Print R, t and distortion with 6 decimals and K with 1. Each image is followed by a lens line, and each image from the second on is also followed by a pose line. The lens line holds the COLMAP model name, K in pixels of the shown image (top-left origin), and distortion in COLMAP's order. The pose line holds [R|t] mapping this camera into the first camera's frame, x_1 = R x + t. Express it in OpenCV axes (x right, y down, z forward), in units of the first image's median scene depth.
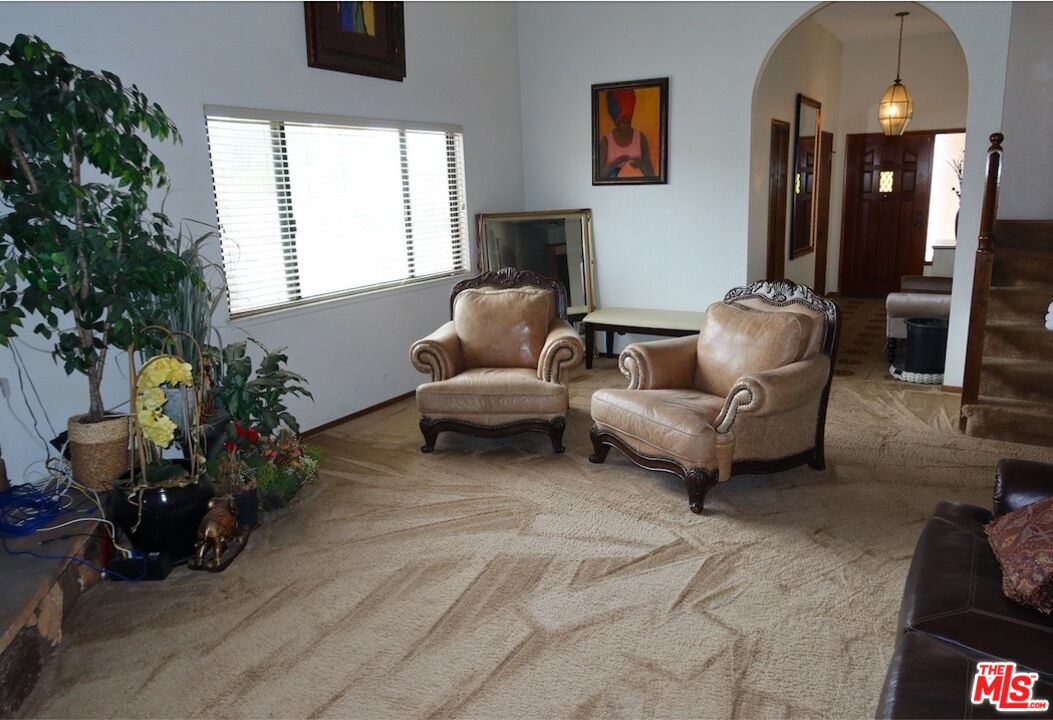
lens RADIAL K [[789.4, 0, 526.5], [0, 789.4, 360.0], [0, 0, 1]] dist [-0.011378, 0.003869]
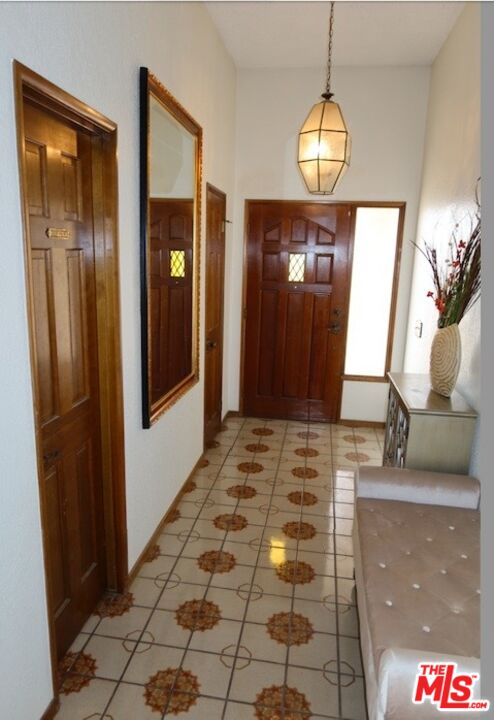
lens RADIAL K [[539.8, 0, 247.0], [0, 539.8, 360.0], [0, 0, 1]] dist [-0.011378, 0.003869]
pose [[0.926721, -0.018754, 0.375281, 0.230454], [0.026091, 0.999555, -0.014478, -0.138880], [-0.374842, 0.023209, 0.926798, 0.571479]]
